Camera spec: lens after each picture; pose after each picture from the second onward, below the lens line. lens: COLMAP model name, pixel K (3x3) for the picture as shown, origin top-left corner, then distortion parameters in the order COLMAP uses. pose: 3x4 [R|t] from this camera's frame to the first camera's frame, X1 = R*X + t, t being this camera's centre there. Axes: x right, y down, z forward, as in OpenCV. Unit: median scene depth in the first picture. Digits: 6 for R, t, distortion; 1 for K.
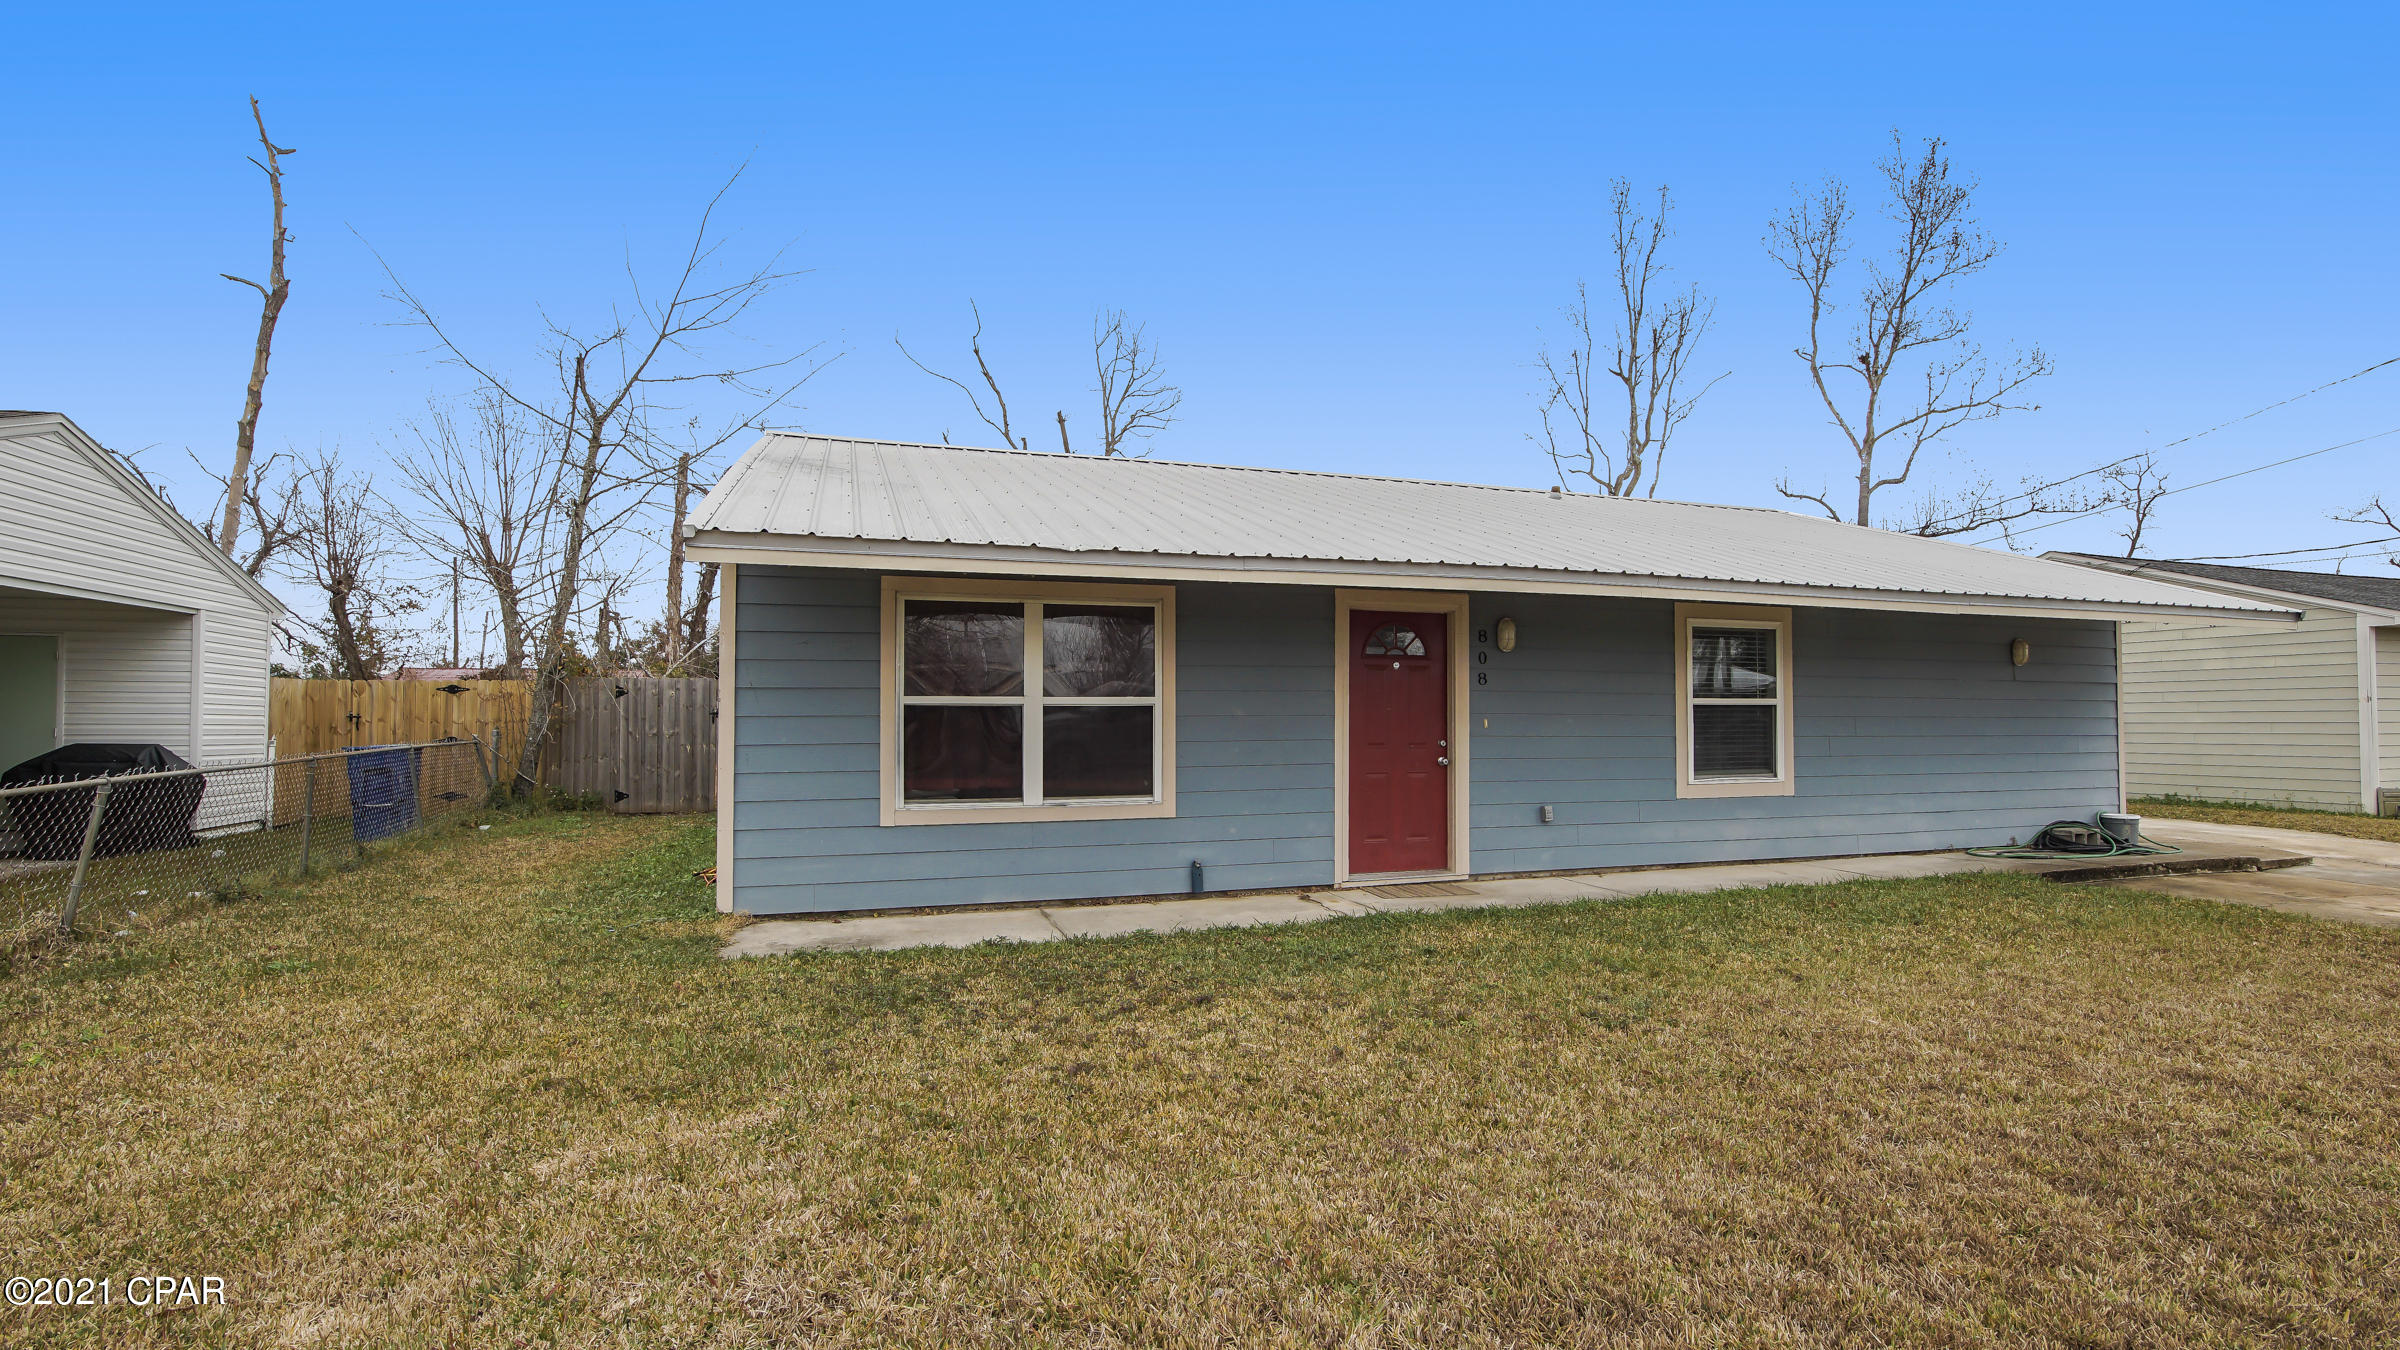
lens RADIAL K [[1121.4, 0, 1149.2], [0, 1121.4, 682.8], [0, 0, 1]] dist [-0.045598, 0.011433]
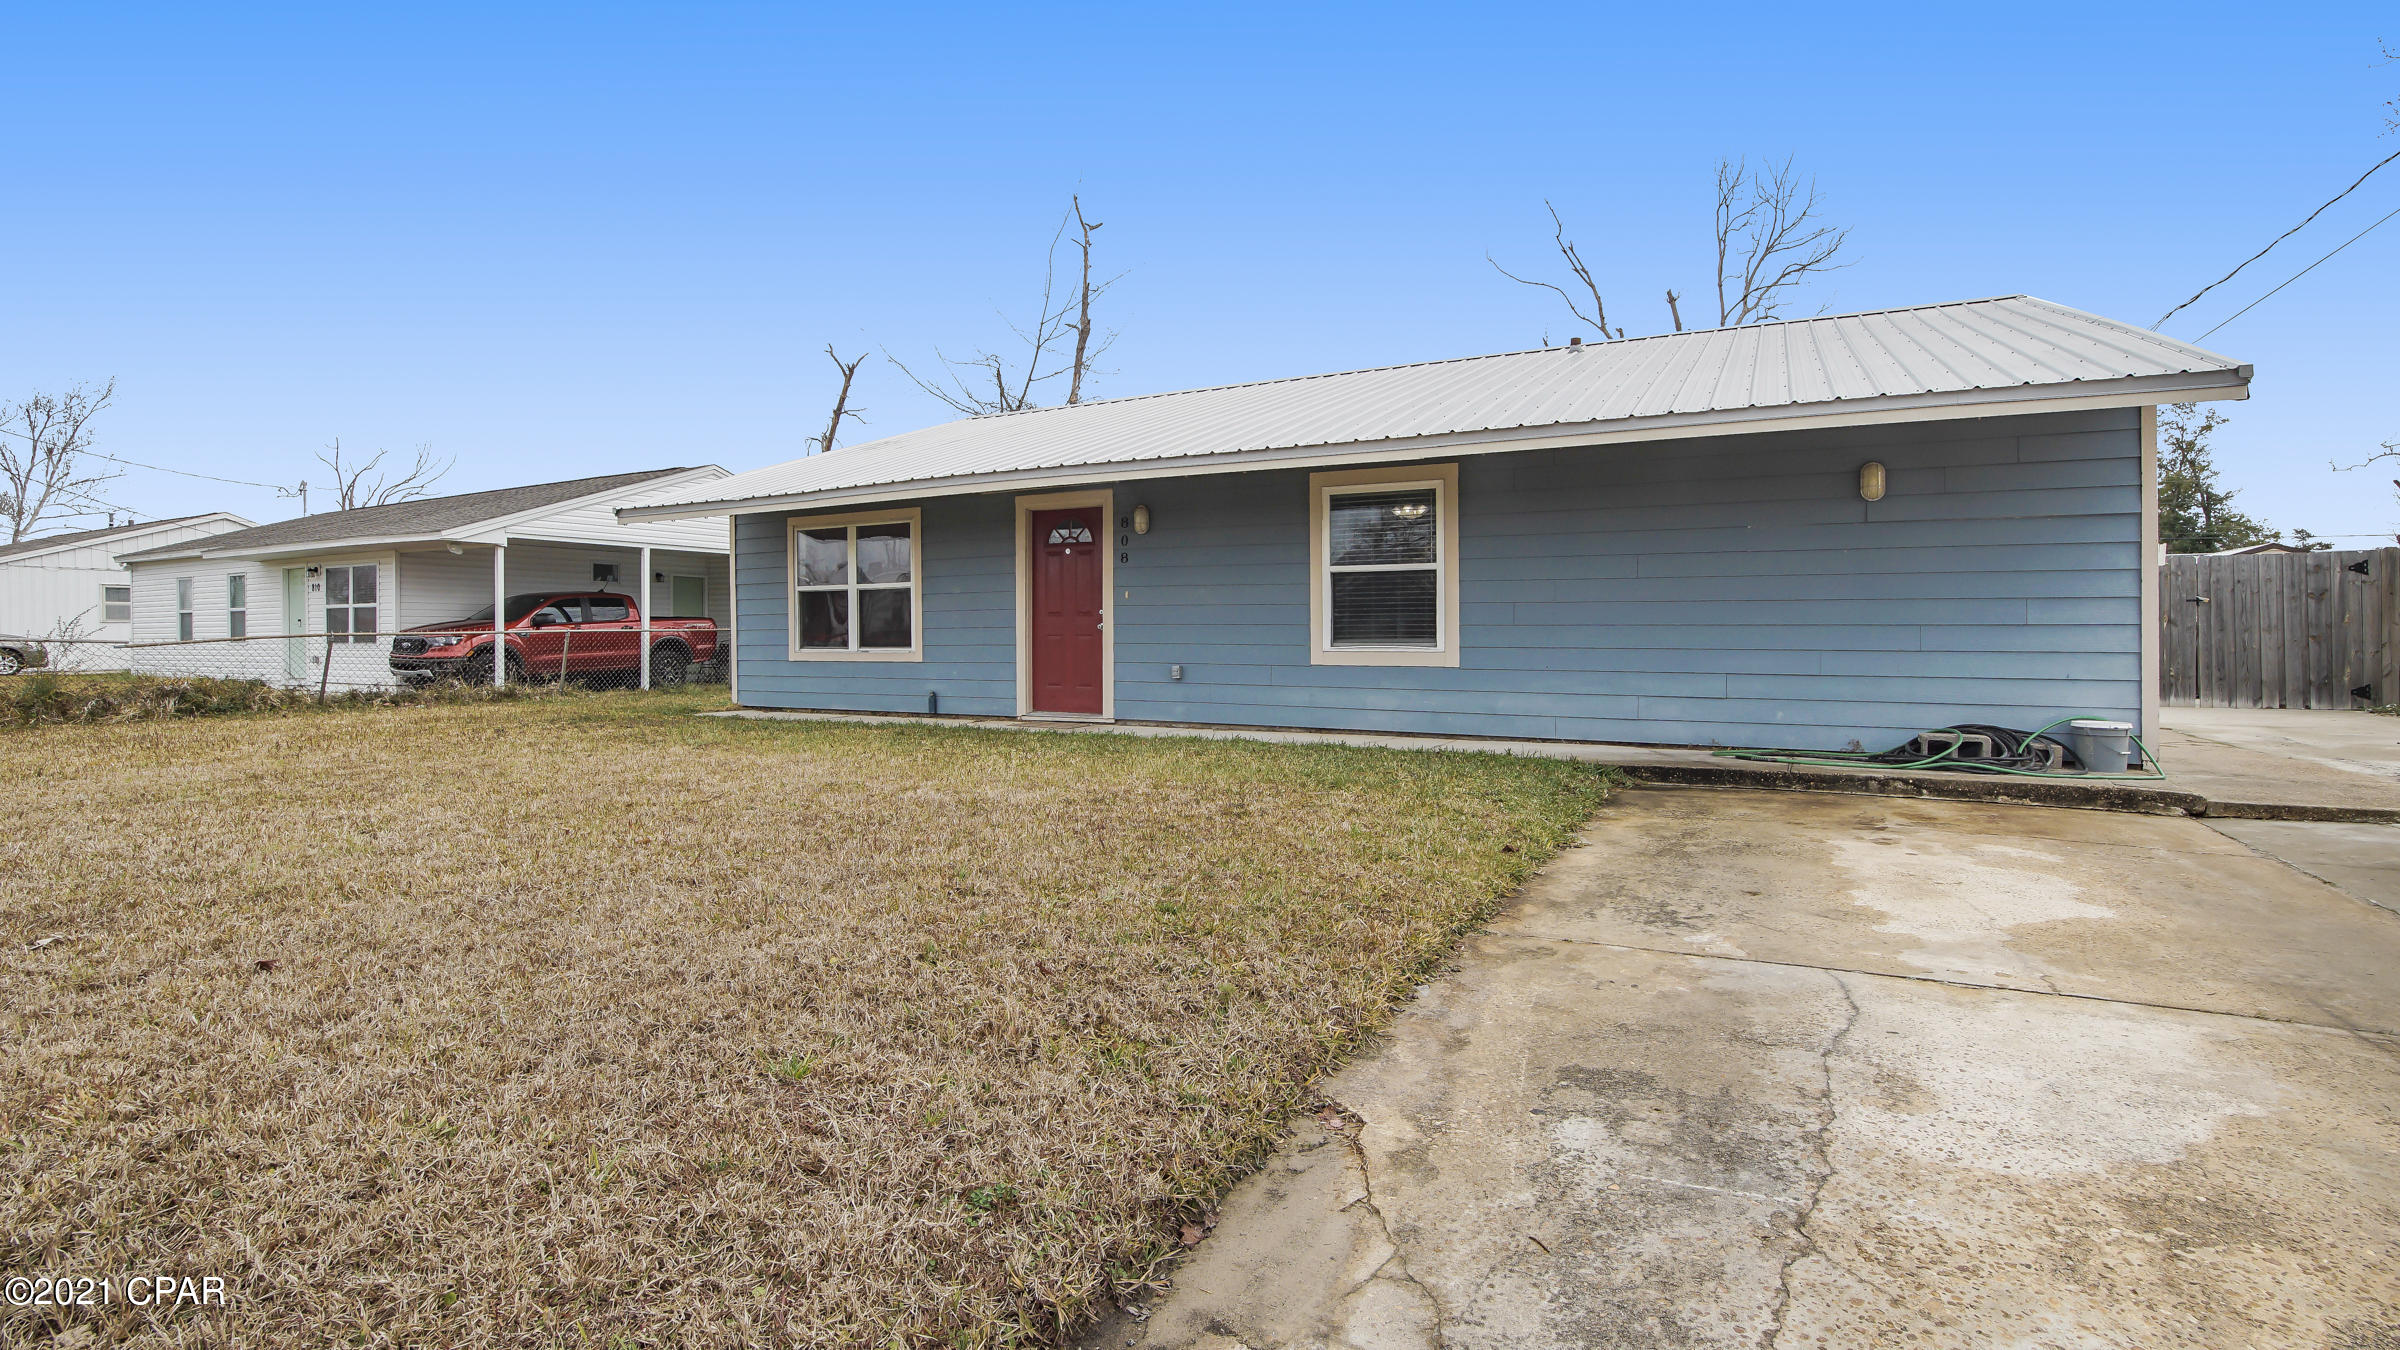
lens RADIAL K [[1121.4, 0, 1149.2], [0, 1121.4, 682.8], [0, 0, 1]] dist [-0.045598, 0.011433]
pose [[0.670210, 0.029565, -0.741583, 1.139310], [0.021895, 0.997984, 0.059574, 0.055612], [0.741849, -0.056165, 0.668211, 0.192312]]
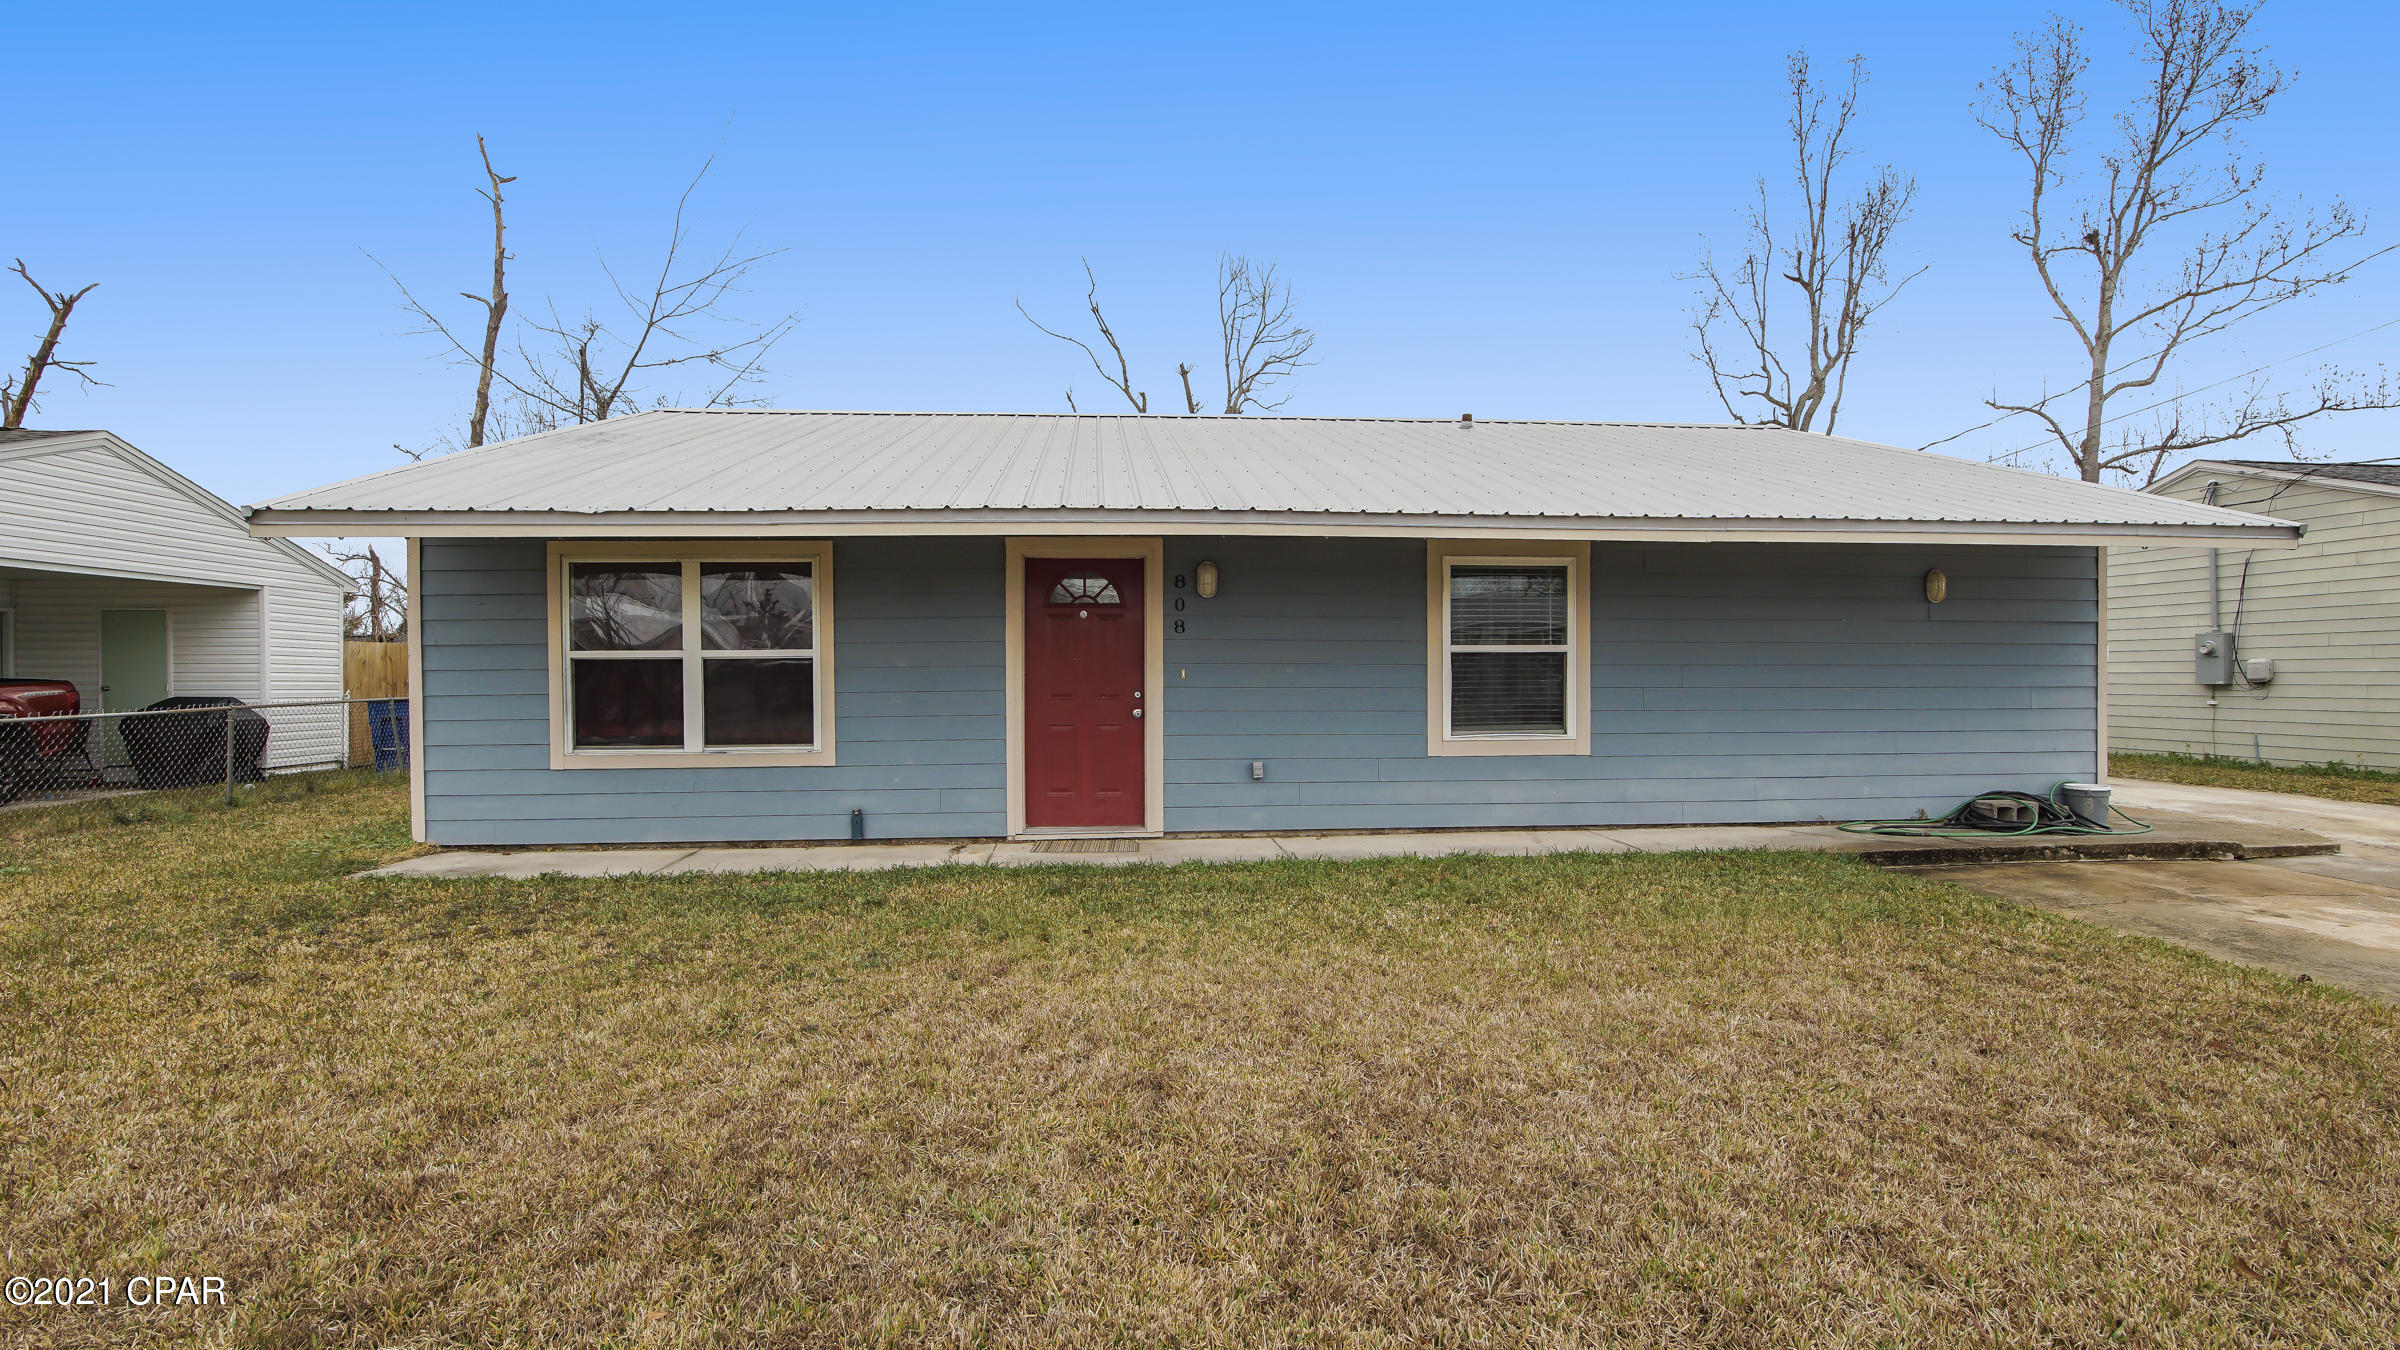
lens RADIAL K [[1121.4, 0, 1149.2], [0, 1121.4, 682.8], [0, 0, 1]] dist [-0.045598, 0.011433]
pose [[0.972344, -0.002605, -0.233537, 0.464613], [0.012149, 0.999148, 0.039438, 0.005619], [0.233236, -0.041185, 0.971548, 0.062100]]
